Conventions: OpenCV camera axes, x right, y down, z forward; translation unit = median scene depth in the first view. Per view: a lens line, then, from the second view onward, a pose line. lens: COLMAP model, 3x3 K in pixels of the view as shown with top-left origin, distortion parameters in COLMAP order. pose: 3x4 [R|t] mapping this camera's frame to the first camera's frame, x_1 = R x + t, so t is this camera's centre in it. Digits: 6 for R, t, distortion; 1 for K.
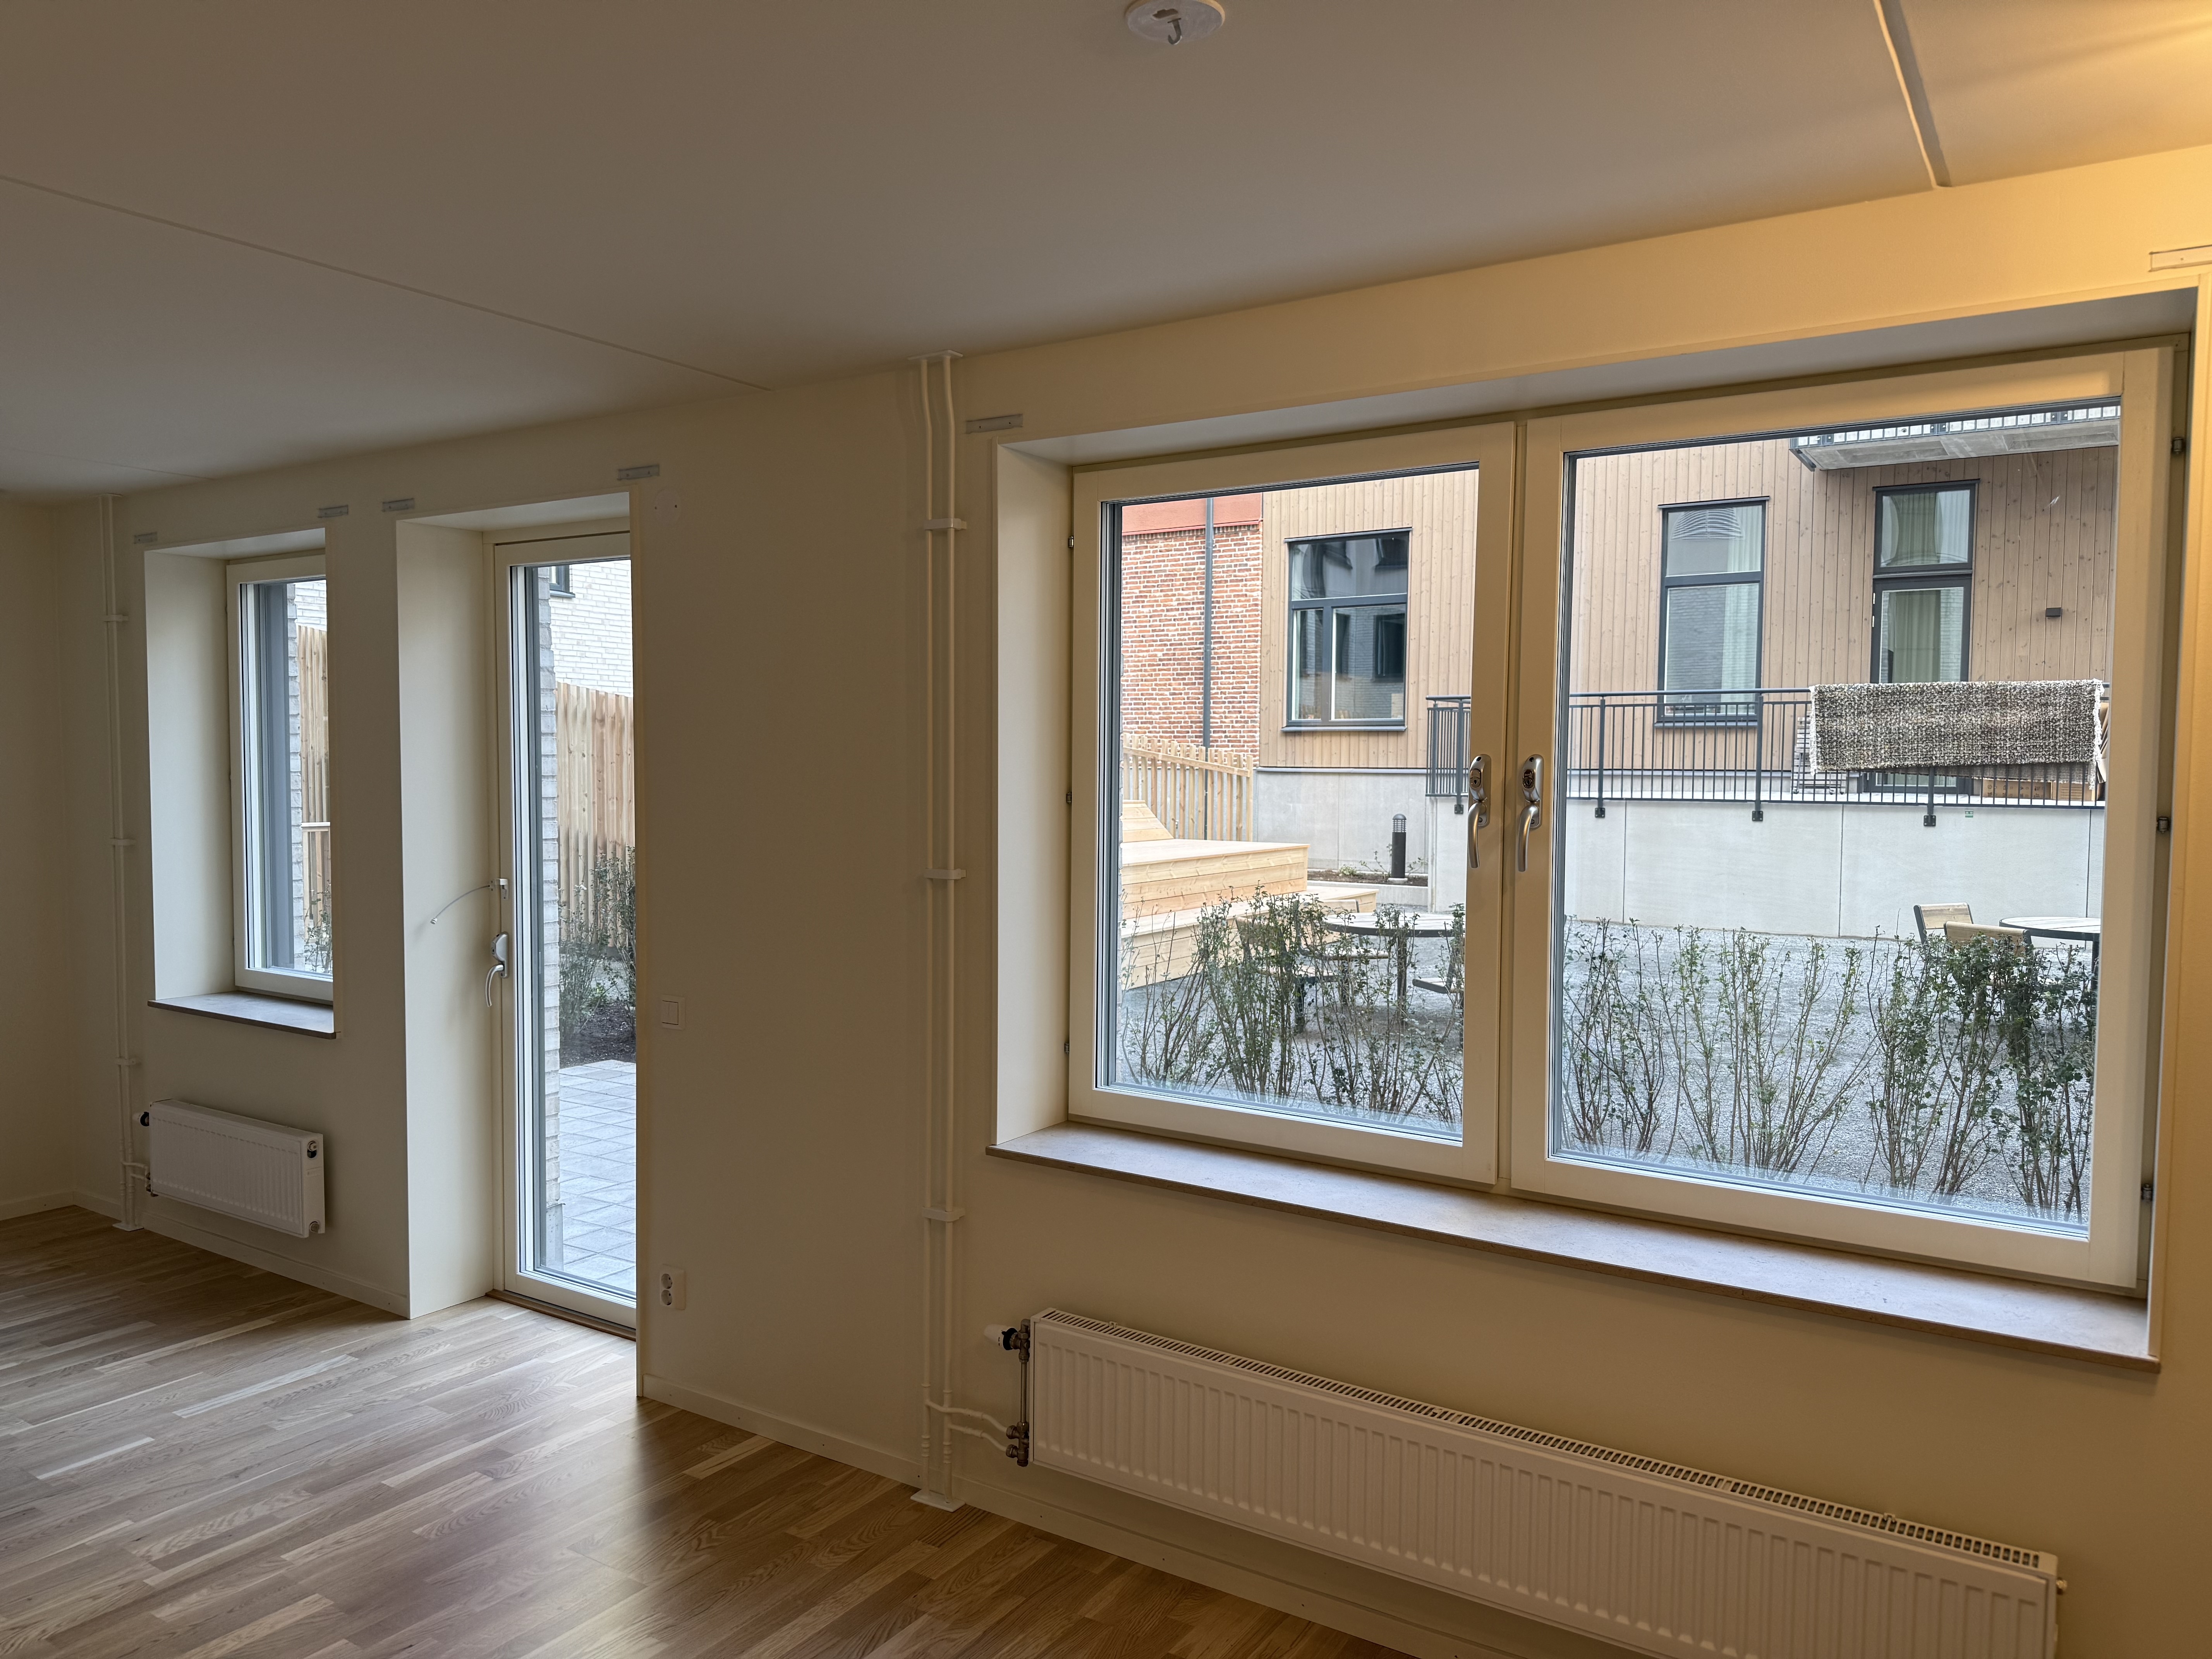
lens RADIAL K [[1558.0, 0, 1106.0], [0, 1558.0, 829.5], [0, 0, 1]] dist [0.003191, -0.000741]
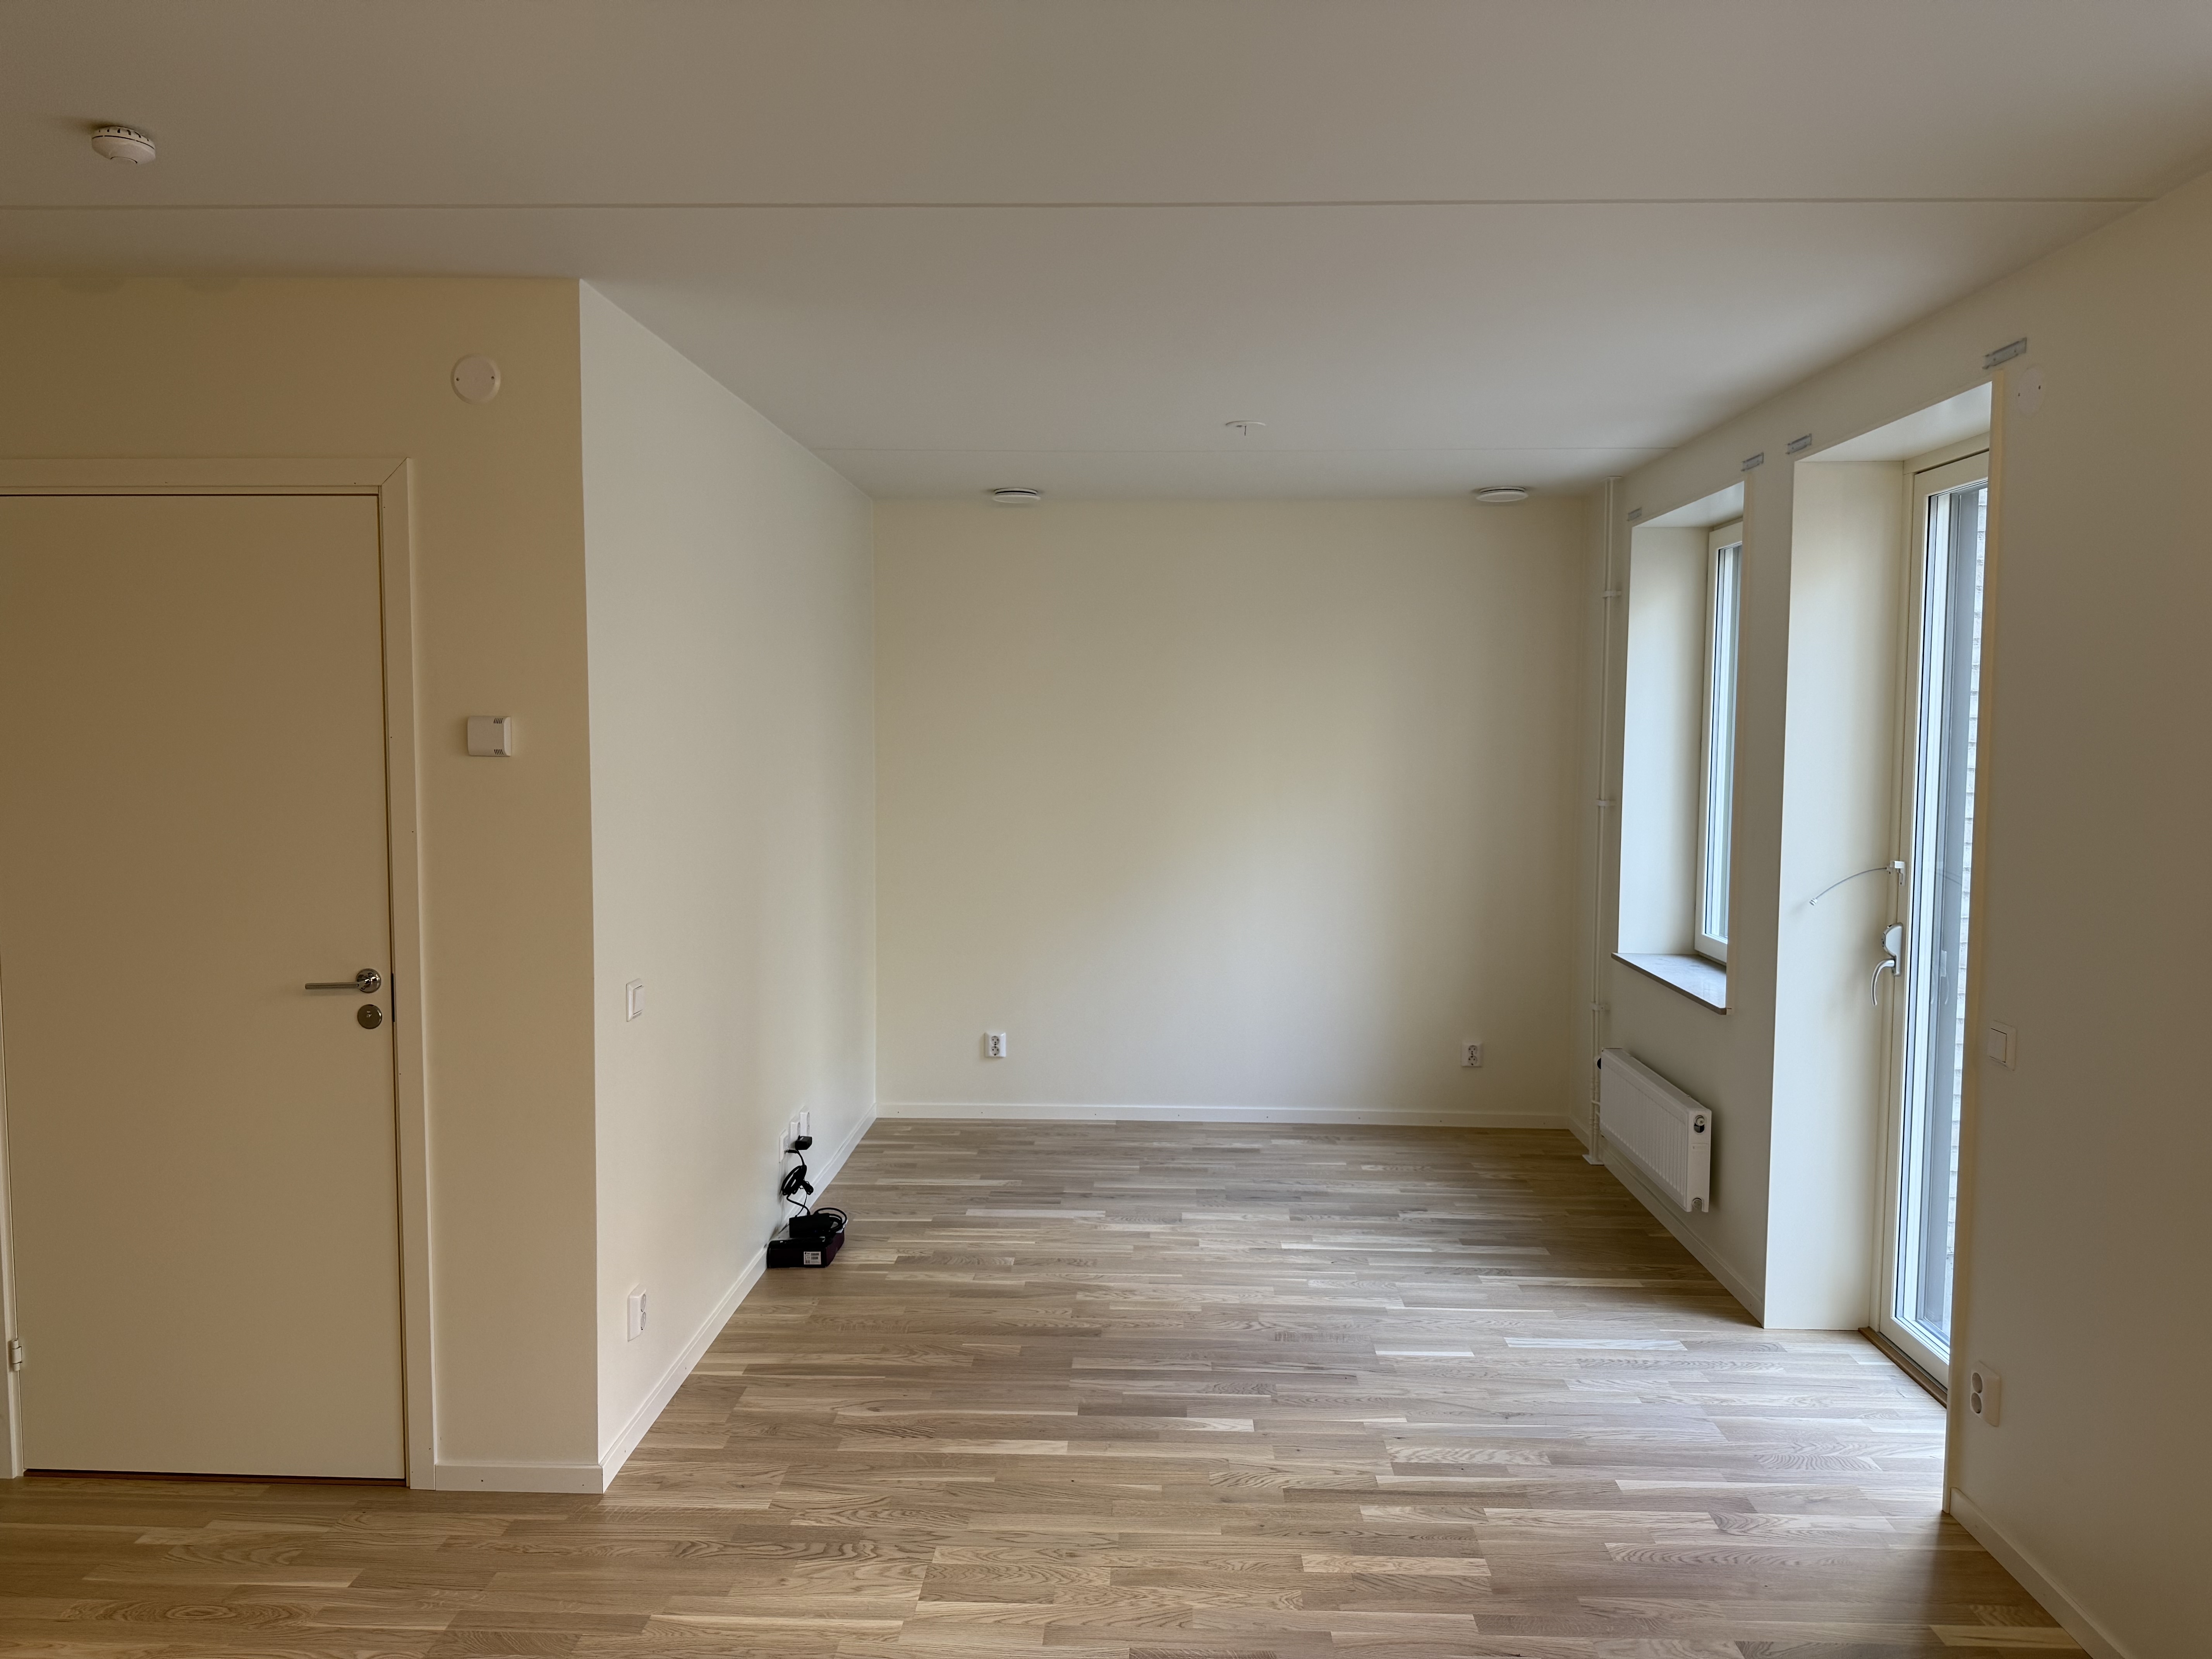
lens RADIAL K [[1558.9, 0, 1106.0], [0, 1558.9, 829.5], [0, 0, 1]] dist [0.030363, -0.038079]
pose [[0.522769, 0.055881, -0.850641, 0.139091], [-0.042178, 0.998323, 0.039662, -0.002435], [0.851430, 0.015144, 0.524249, 0.193532]]
